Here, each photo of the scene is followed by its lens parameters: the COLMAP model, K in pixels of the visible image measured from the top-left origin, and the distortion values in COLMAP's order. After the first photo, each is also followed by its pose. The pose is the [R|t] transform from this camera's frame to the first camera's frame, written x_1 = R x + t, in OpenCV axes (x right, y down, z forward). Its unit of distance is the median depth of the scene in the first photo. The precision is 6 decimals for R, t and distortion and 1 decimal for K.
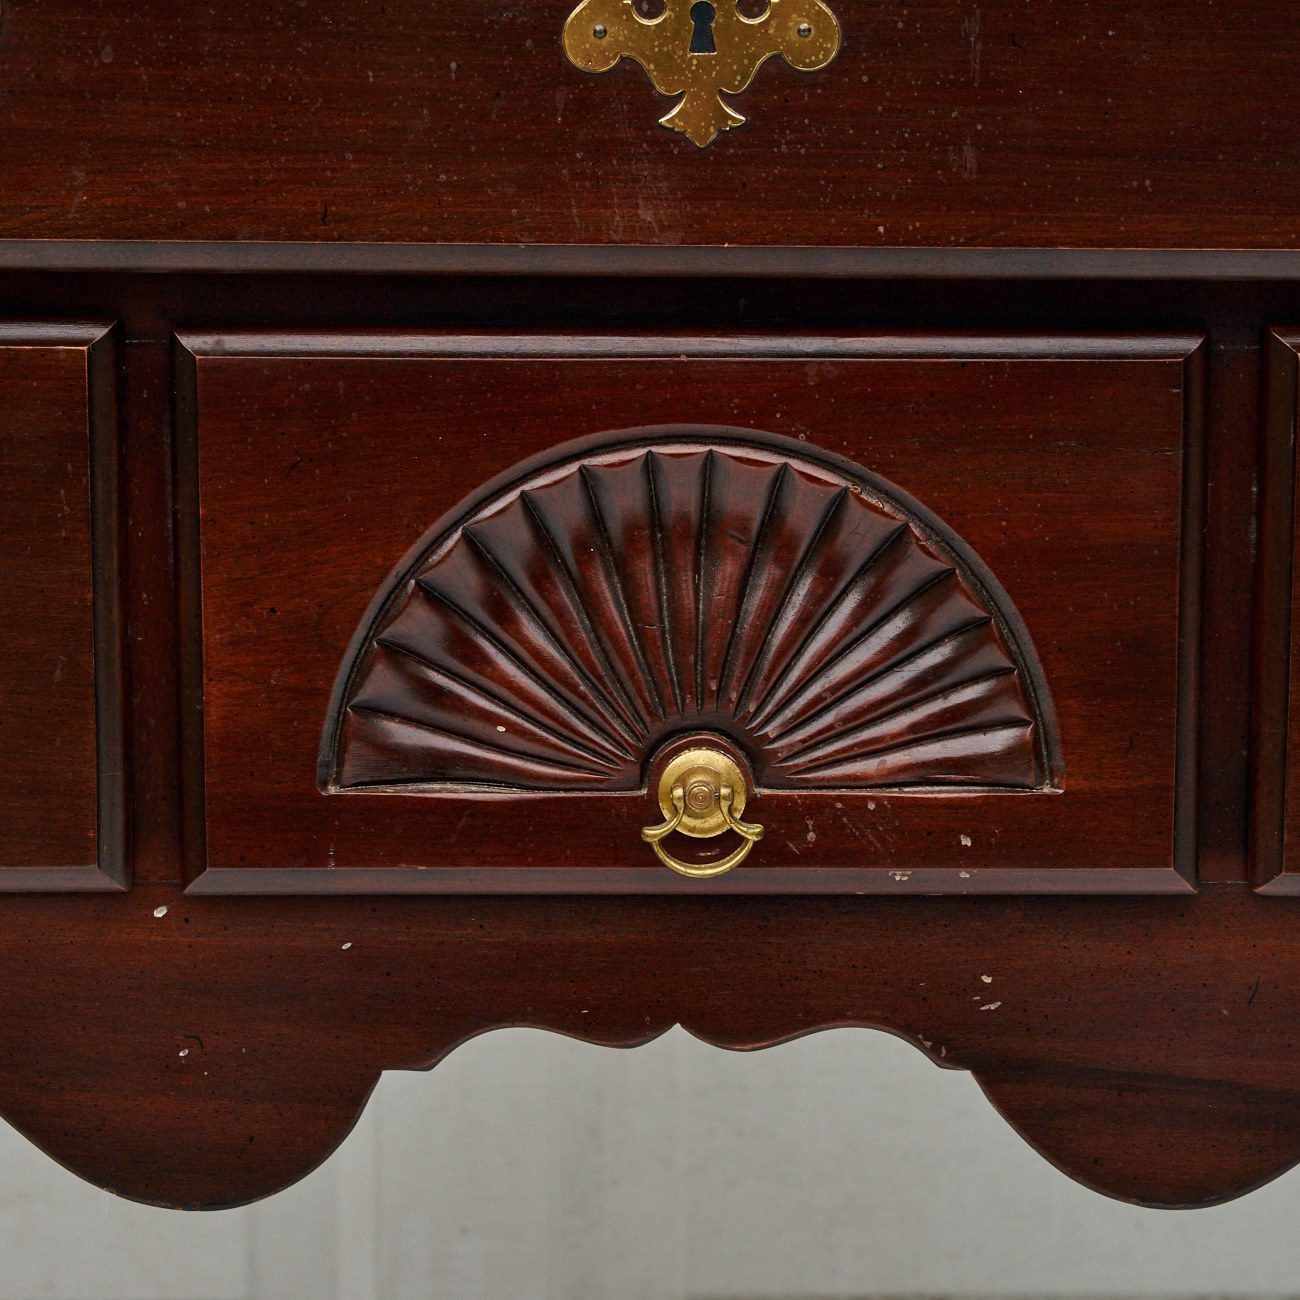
lens RADIAL K [[3737.3, 0, 646.3], [0, 3737.3, 654.5], [0, 0, 1]] dist [0.056241, 0.000000]
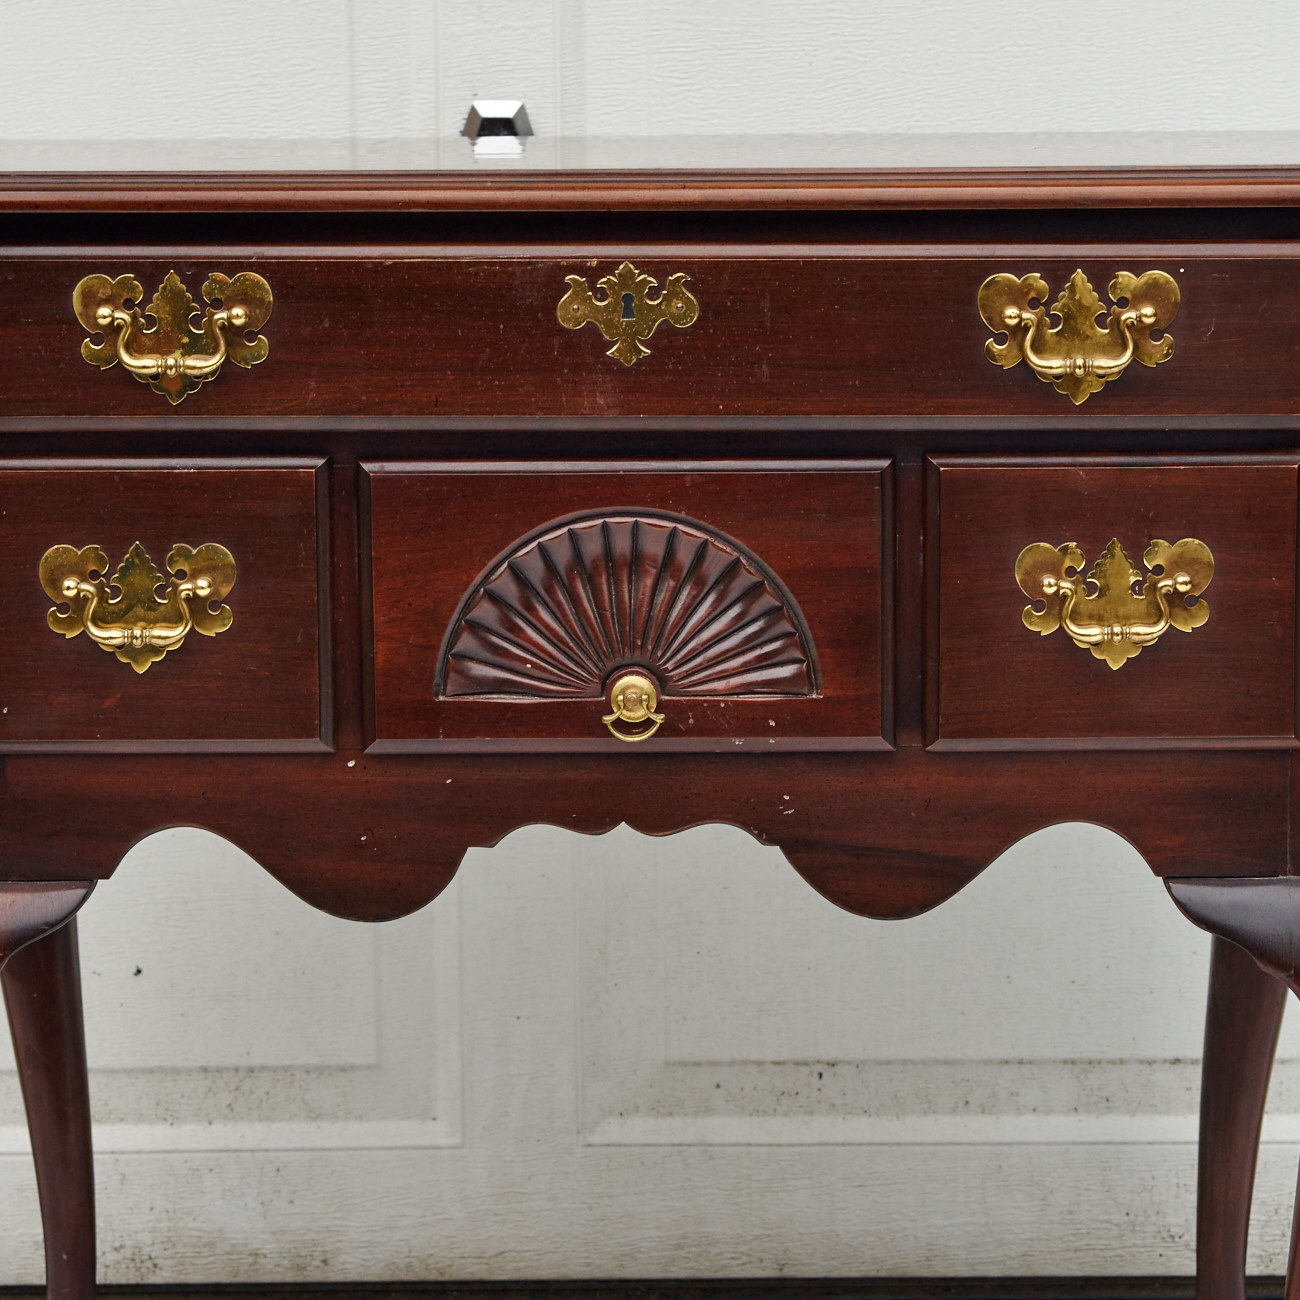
lens RADIAL K [[4267.7, 0, 579.2], [0, 4267.7, 655.1], [0, 0, 1]] dist [0.022051, 0.000000]
pose [[0.999216, -0.006336, -0.039080, 0.072890], [0.006066, 0.999957, -0.007031, 0.030079], [0.039122, 0.006789, 0.999211, -1.191025]]
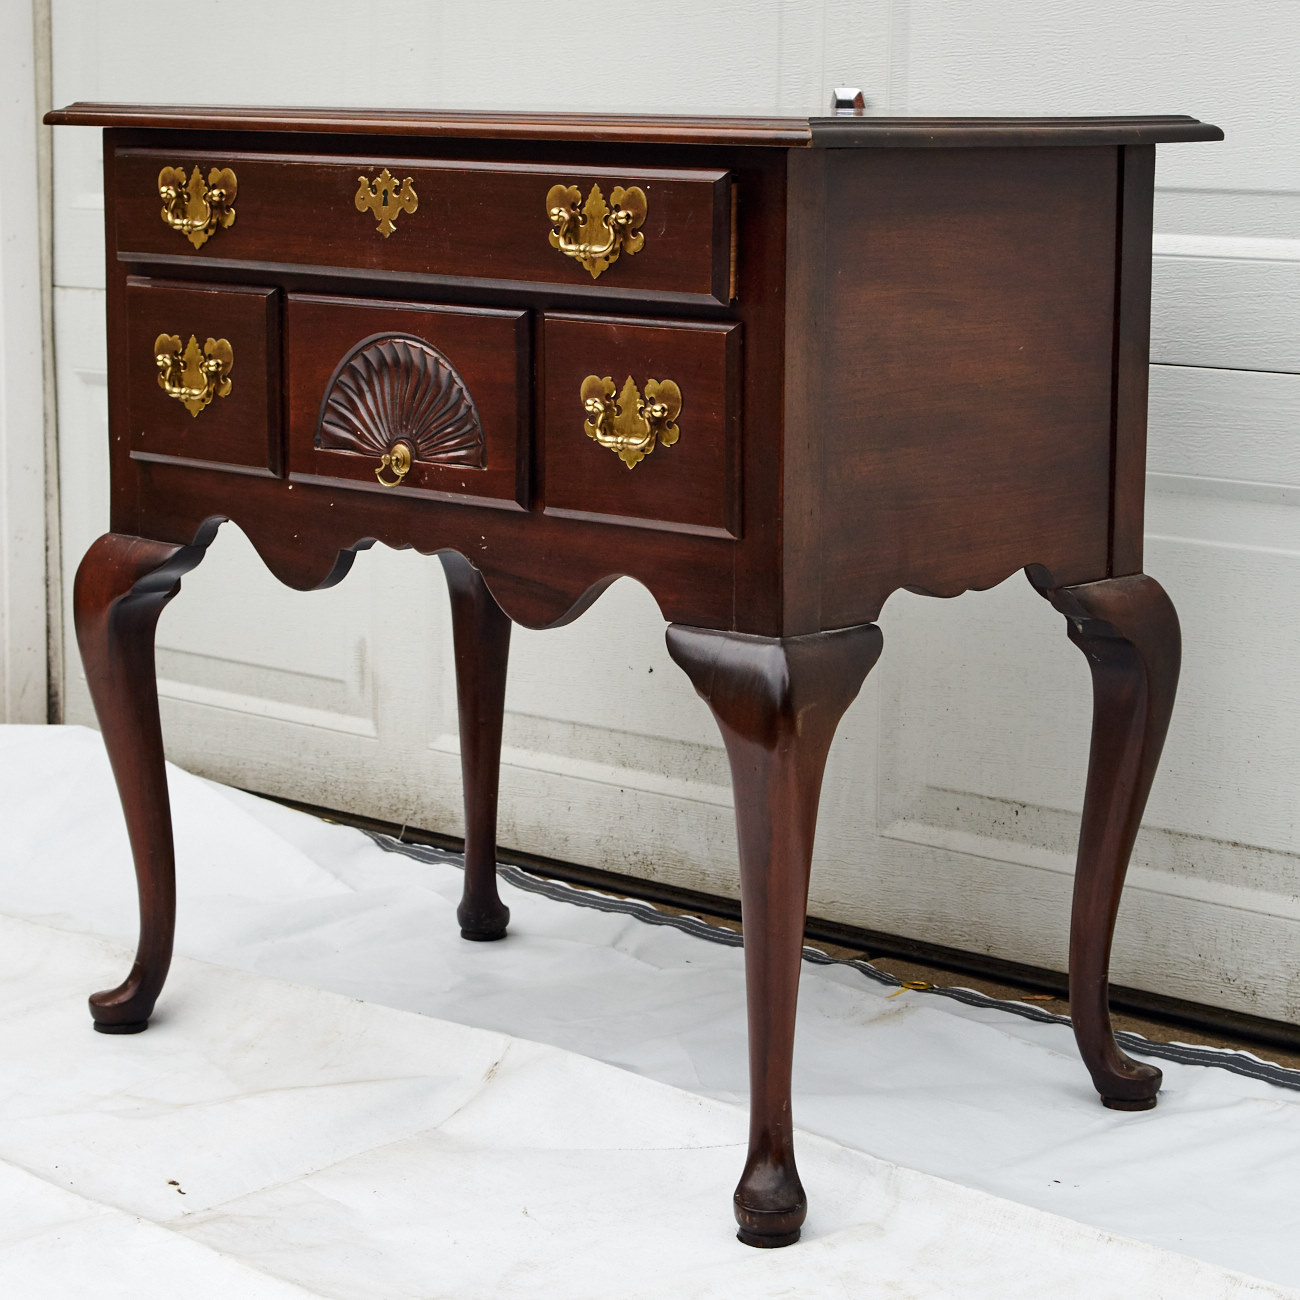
lens RADIAL K [[3190.6, 0, 661.7], [0, 3190.6, 653.0], [0, 0, 1]] dist [-0.053355, 0.000000]
pose [[0.728696, 0.121935, -0.673894, 1.855772], [-0.115781, 0.991792, 0.054258, 0.027919], [0.674979, 0.038486, 0.736833, -0.683798]]
